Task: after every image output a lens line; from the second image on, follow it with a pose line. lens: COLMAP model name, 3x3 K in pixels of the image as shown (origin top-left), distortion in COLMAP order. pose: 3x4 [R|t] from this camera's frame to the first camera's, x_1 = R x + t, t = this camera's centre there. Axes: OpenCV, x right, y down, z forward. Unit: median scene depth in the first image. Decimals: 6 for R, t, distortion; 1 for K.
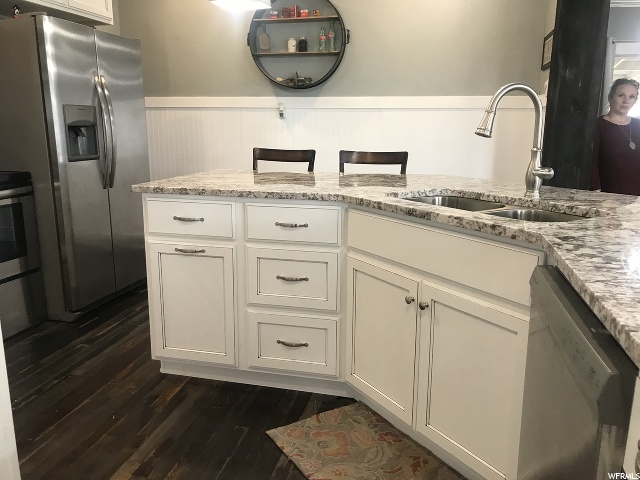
lens RADIAL K [[543.6, 0, 320.0], [0, 543.6, 240.0], [0, 0, 1]] dist [0.077396, -0.012907]
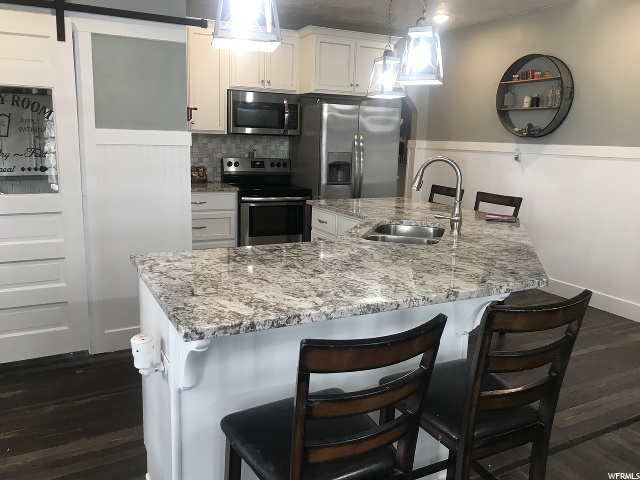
lens RADIAL K [[543.6, 0, 320.0], [0, 543.6, 240.0], [0, 0, 1]] dist [0.077396, -0.012907]
pose [[0.645737, 0.155541, -0.747550, 0.600959], [-0.186500, 0.981508, 0.043120, -0.030440], [0.740433, 0.111574, 0.662805, -0.086380]]
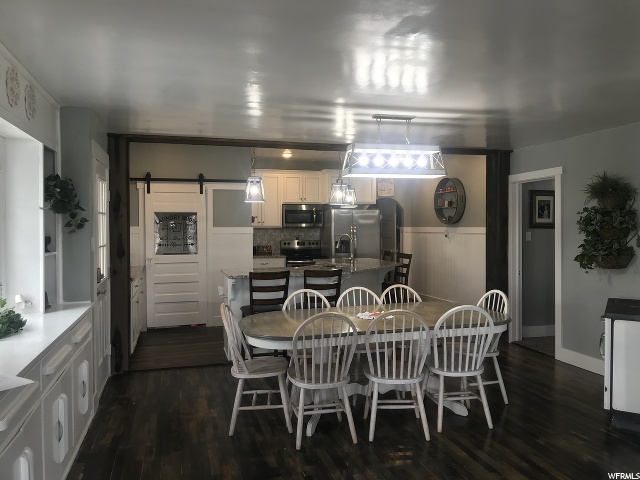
lens RADIAL K [[543.6, 0, 320.0], [0, 543.6, 240.0], [0, 0, 1]] dist [0.077396, -0.012907]
pose [[0.466098, 0.011394, -0.884660, 1.564851], [-0.176775, 0.980954, -0.080503, 0.031448], [0.866893, 0.193908, 0.459235, -0.339054]]
